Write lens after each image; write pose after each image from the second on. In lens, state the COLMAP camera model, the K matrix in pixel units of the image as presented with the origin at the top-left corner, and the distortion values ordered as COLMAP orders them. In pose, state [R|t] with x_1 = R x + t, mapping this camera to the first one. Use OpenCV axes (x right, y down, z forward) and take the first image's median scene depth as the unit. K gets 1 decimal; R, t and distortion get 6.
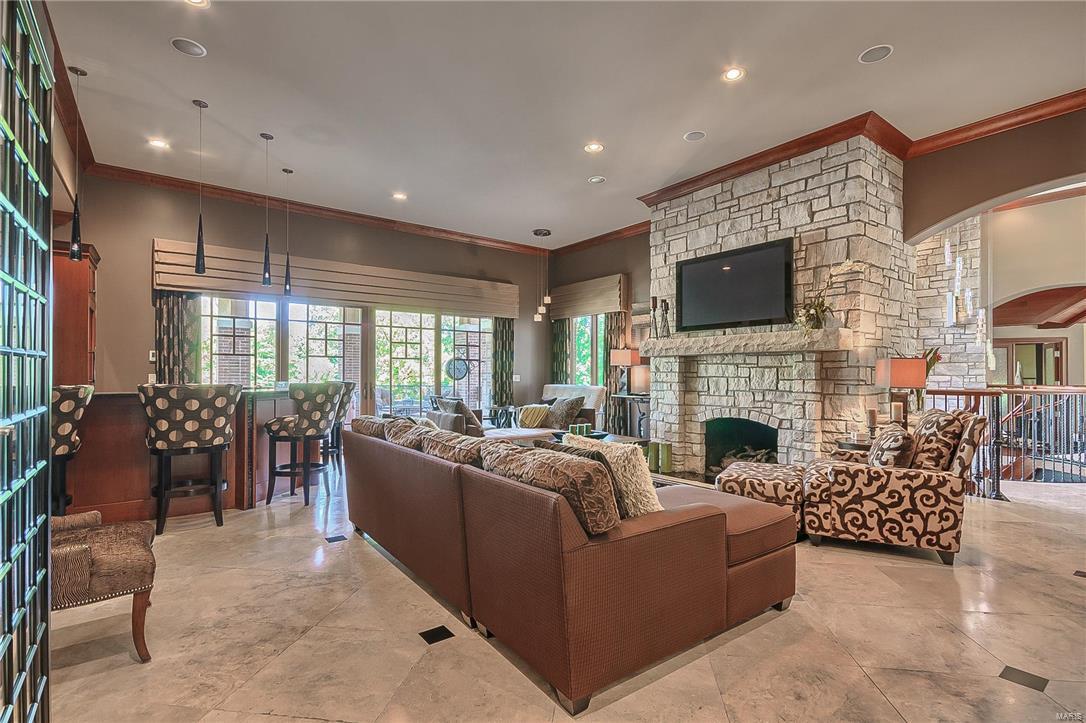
lens RADIAL K [[514.9, 0, 542.8], [0, 514.9, 372.9], [0, 0, 1]] dist [0.002233, 0.000270]
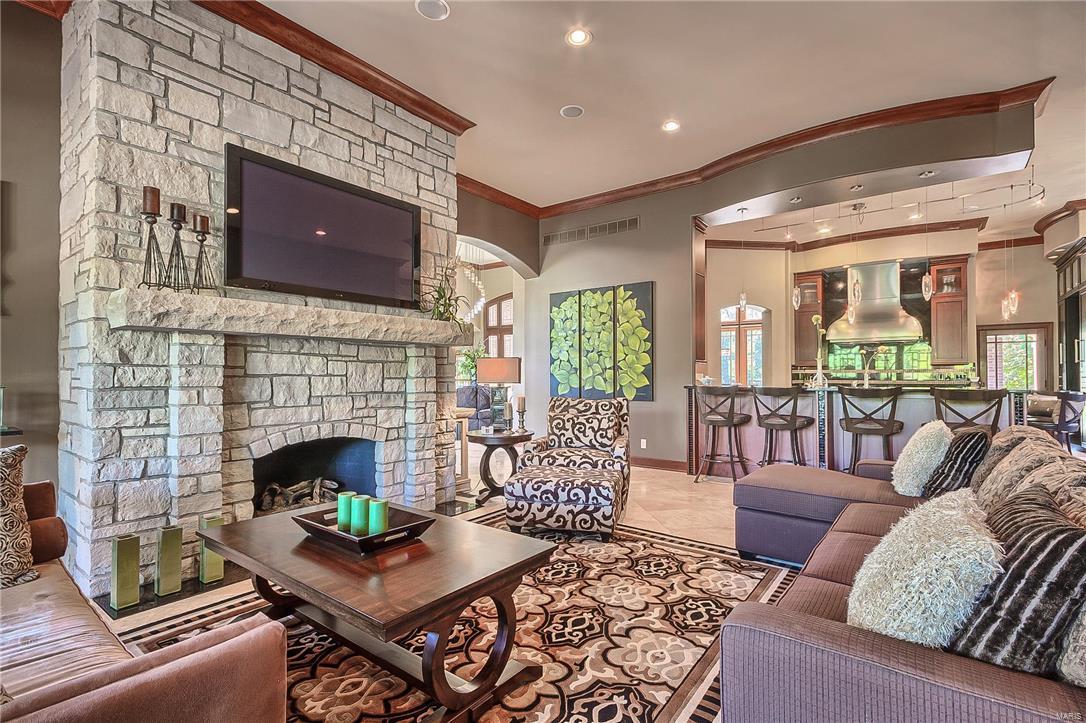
lens RADIAL K [[493.1, 0, 544.6], [0, 493.1, 371.9], [0, 0, 1]] dist [0.002861, -0.000009]
pose [[-0.283302, 0.001501, 0.959030, -0.323937], [-0.003021, 0.999992, -0.002457, 0.004575], [-0.959026, -0.003594, -0.283296, 0.978999]]
